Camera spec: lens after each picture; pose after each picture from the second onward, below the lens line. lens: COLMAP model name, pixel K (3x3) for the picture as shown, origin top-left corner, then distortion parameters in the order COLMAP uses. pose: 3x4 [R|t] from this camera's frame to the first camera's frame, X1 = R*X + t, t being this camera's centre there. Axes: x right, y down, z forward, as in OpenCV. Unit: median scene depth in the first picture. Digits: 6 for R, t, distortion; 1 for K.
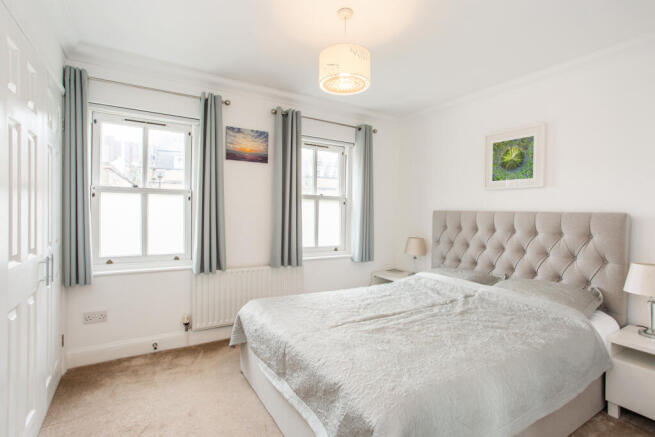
lens RADIAL K [[318.5, 0, 324.0], [0, 318.5, 217.4], [0, 0, 1]] dist [0.001662, 0.004063]
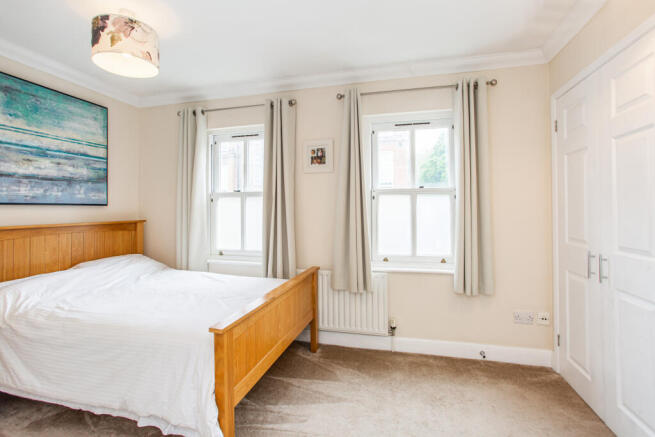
lens RADIAL K [[348.4, 0, 313.2], [0, 348.4, 210.8], [0, 0, 1]] dist [0.008665, 0.008932]
pose [[0.696263, -0.017609, -0.717570, 0.479590], [0.002584, 0.999754, -0.022027, 0.002365], [0.717782, 0.013483, 0.696138, 0.285385]]
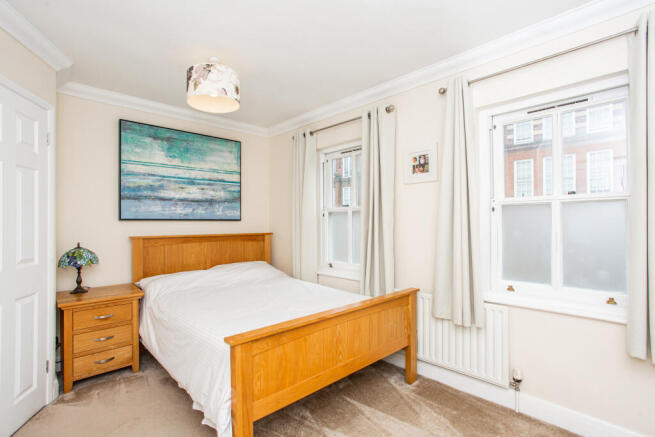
lens RADIAL K [[318.5, 0, 300.9], [0, 318.5, 226.0], [0, 0, 1]] dist [0.001662, 0.004063]
pose [[0.198597, -0.008354, -0.980046, 0.504575], [-0.011679, 0.999873, -0.010889, -0.005682], [0.980012, 0.013608, 0.198474, 0.523734]]
